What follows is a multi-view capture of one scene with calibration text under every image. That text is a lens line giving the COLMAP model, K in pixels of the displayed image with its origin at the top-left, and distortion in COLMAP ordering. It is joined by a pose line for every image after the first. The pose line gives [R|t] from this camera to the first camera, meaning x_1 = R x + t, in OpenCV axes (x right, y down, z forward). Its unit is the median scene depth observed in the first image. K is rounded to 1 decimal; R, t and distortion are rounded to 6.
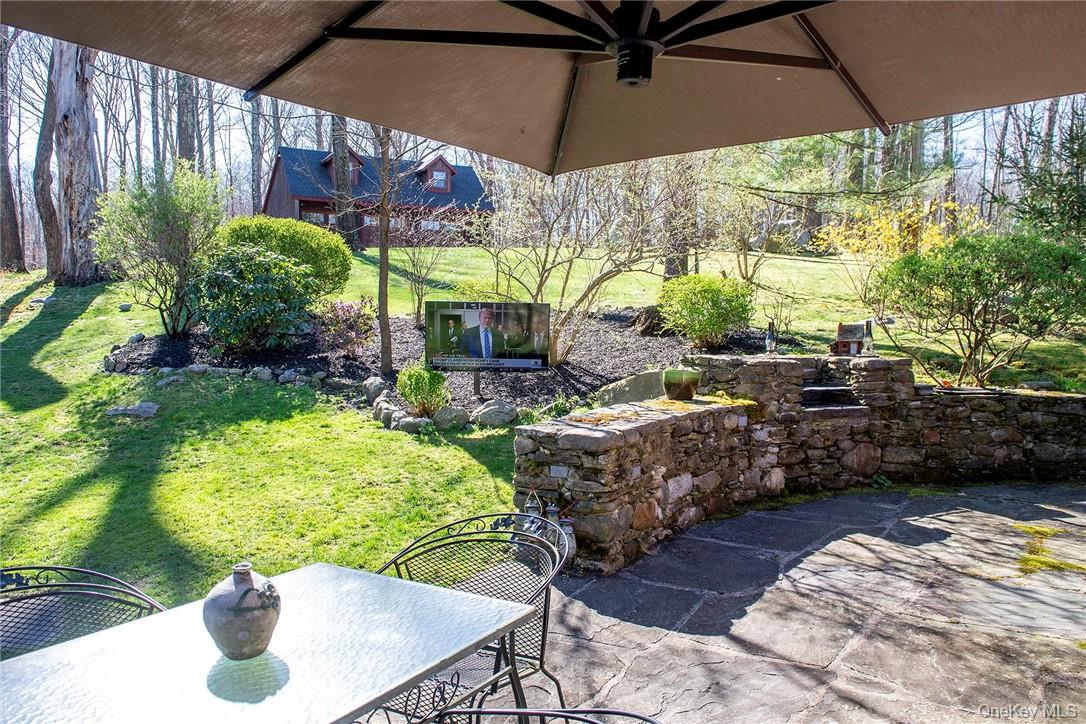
lens RADIAL K [[731.8, 0, 543.0], [0, 731.8, 362.0], [0, 0, 1]] dist [0.005445, -0.002354]
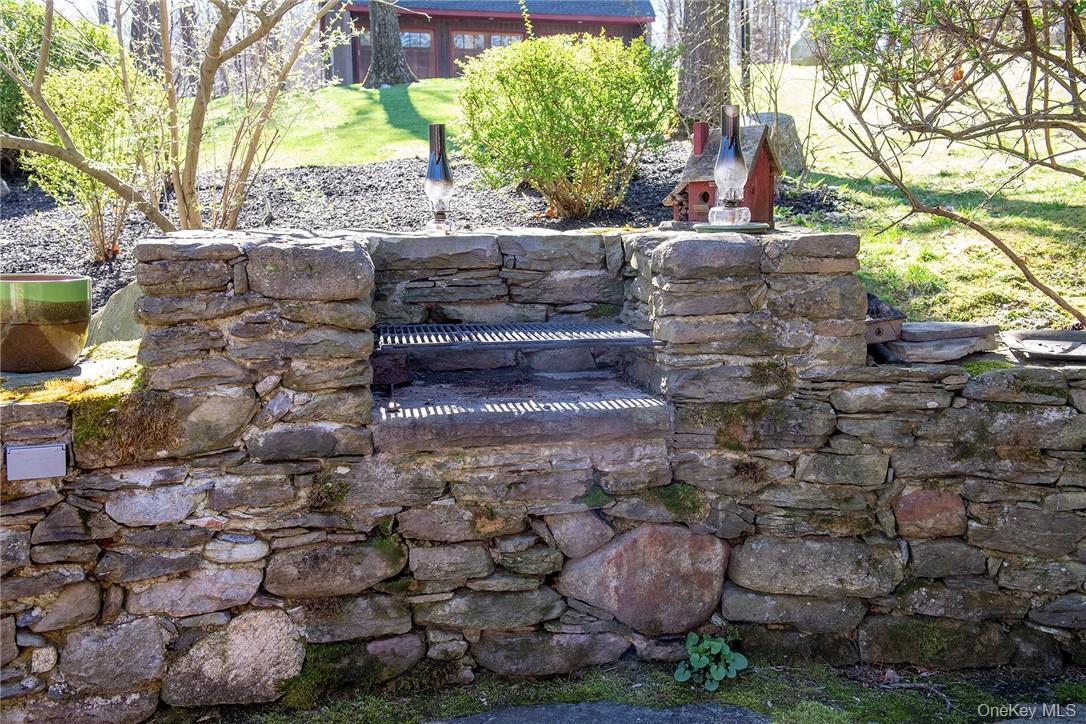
lens RADIAL K [[1082.7, 0, 543.0], [0, 1082.7, 362.0], [0, 0, 1]] dist [0.071669, -0.002545]
pose [[0.973346, 0.022870, -0.228200, 0.496523], [0.001179, 0.994503, 0.104698, 0.000204], [0.229340, -0.102176, 0.967969, 0.580332]]
